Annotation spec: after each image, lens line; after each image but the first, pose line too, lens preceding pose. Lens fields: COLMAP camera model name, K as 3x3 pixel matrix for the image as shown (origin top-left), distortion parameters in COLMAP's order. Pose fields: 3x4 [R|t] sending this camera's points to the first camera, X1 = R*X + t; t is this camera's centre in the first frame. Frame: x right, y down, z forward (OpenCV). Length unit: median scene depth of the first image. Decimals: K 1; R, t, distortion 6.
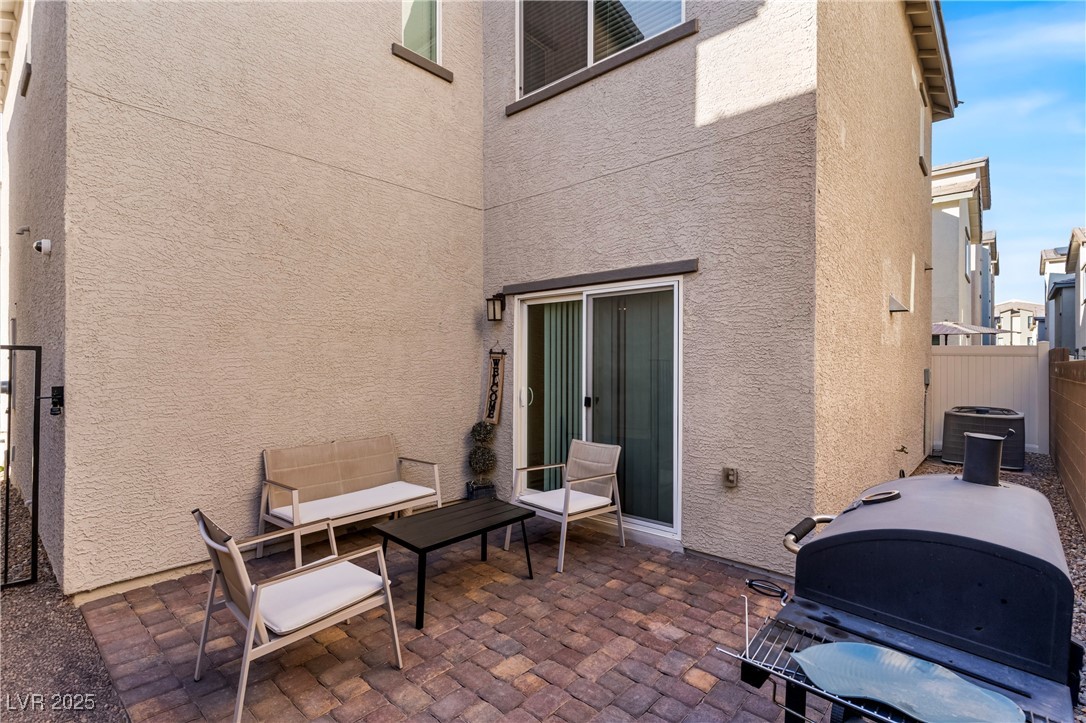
lens RADIAL K [[523.6, 0, 543.0], [0, 523.6, 361.5], [0, 0, 1]] dist [0.000025, -0.000106]
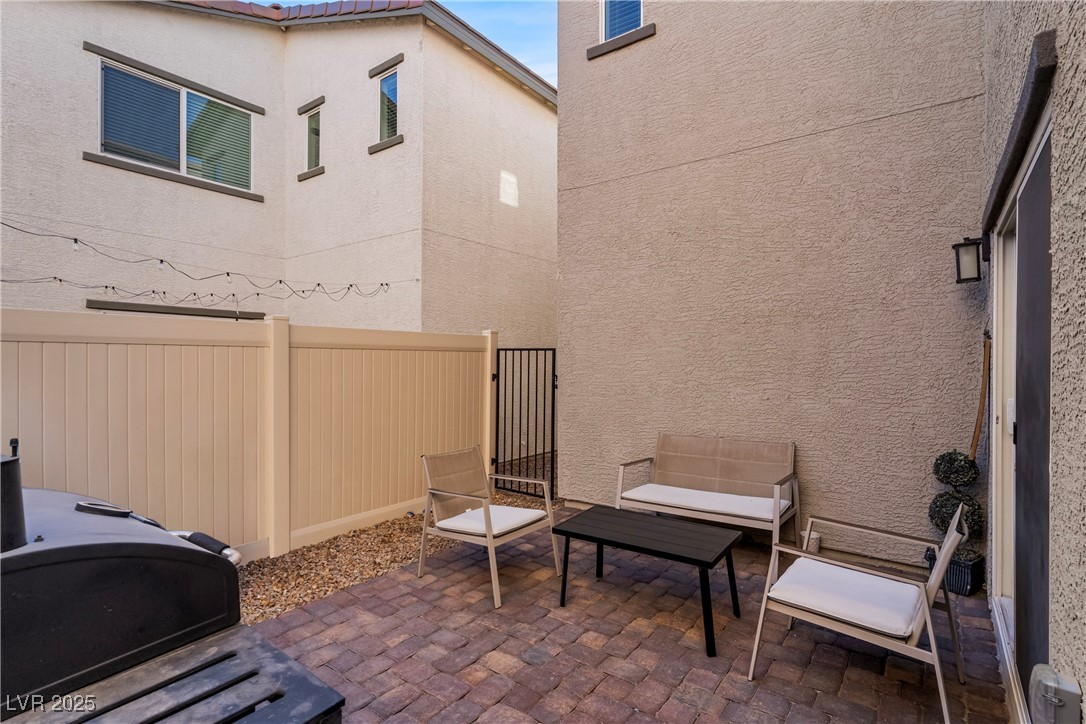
lens RADIAL K [[523.6, 0, 543.0], [0, 523.6, 362.0], [0, 0, 1]] dist [0.000025, -0.000106]
pose [[0.086765, -0.005346, -0.996214, 0.601293], [-0.000155, 0.999986, -0.005380, 0.020093], [0.996229, 0.000621, 0.086763, 0.648124]]
